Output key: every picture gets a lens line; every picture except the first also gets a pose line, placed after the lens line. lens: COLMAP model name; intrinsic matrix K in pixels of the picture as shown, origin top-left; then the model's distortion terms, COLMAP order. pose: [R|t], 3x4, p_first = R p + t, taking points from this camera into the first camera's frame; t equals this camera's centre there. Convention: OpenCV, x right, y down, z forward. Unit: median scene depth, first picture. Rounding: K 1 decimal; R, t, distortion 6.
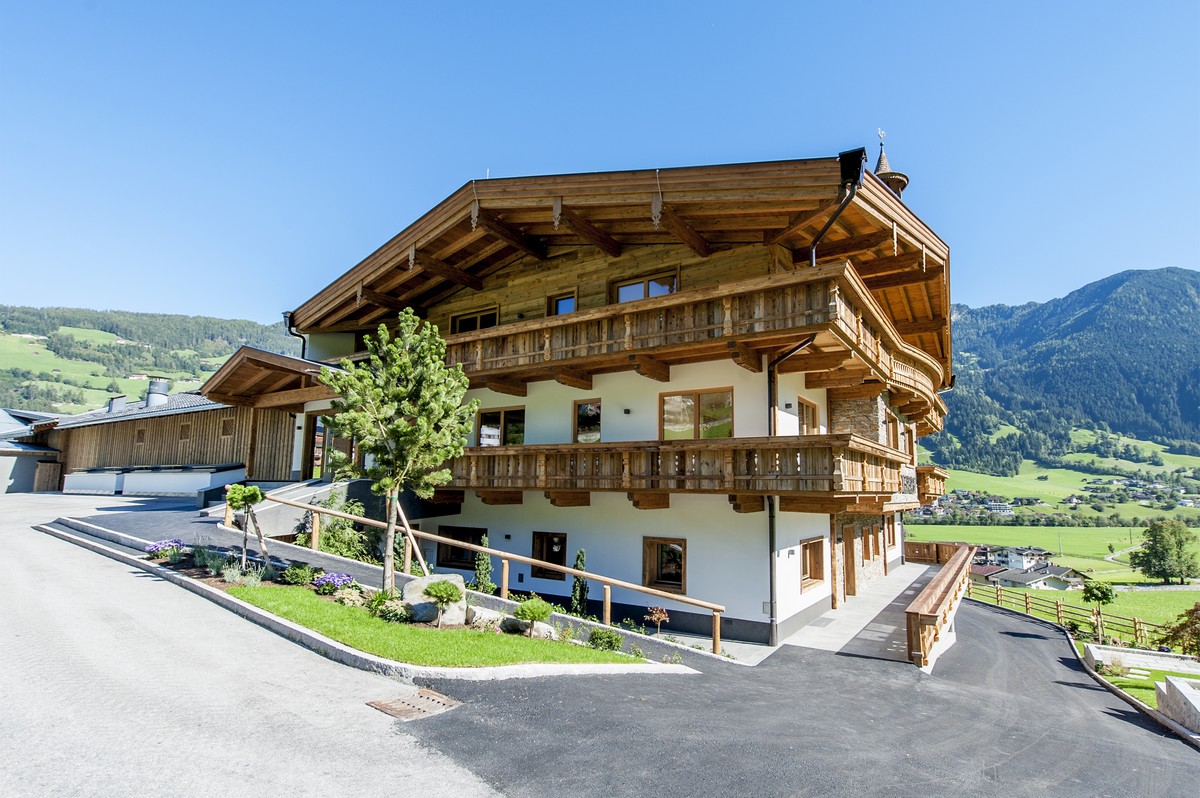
lens RADIAL K [[581.9, 0, 582.2], [0, 581.9, 421.6], [0, 0, 1]] dist [-0.012781, -0.000607]
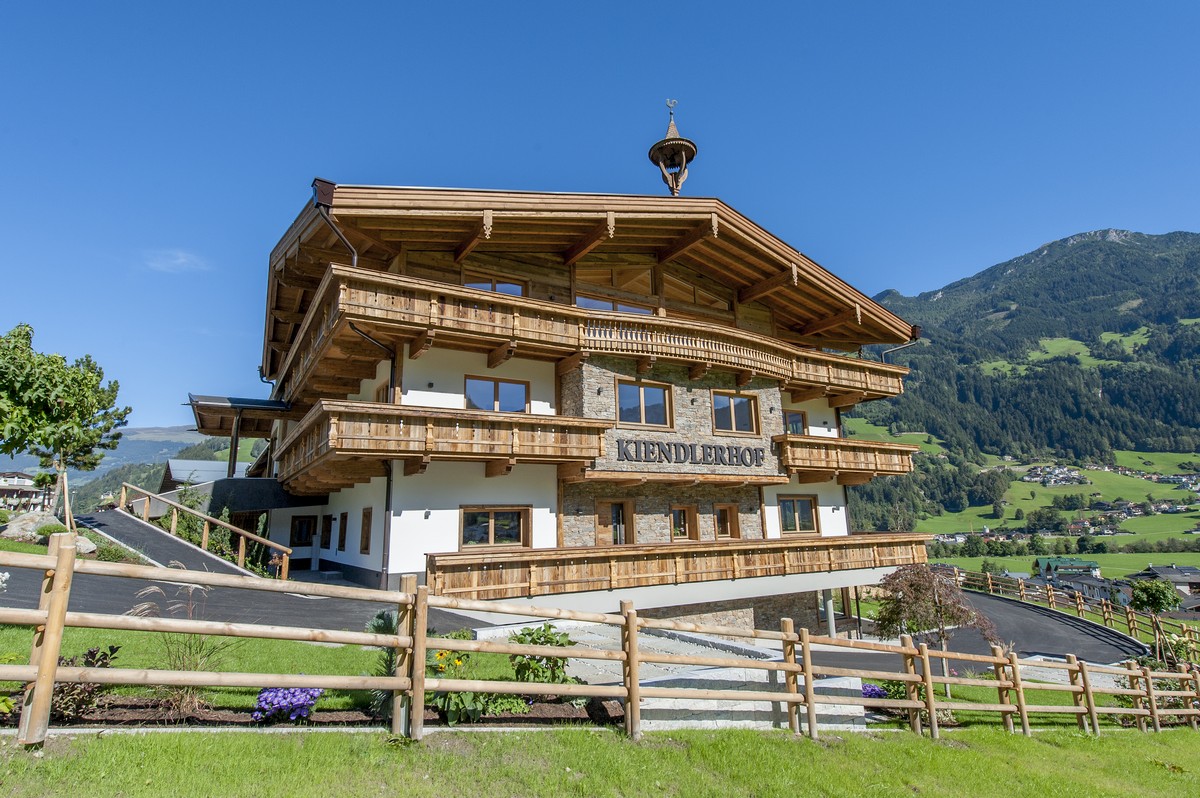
lens RADIAL K [[613.7, 0, 571.7], [0, 613.7, 387.9], [0, 0, 1]] dist [0.018071, -0.009159]
pose [[0.911356, -0.119852, -0.393784, 0.985522], [0.081174, 0.990215, -0.113516, 0.126368], [0.403535, 0.071489, 0.912167, 0.007699]]
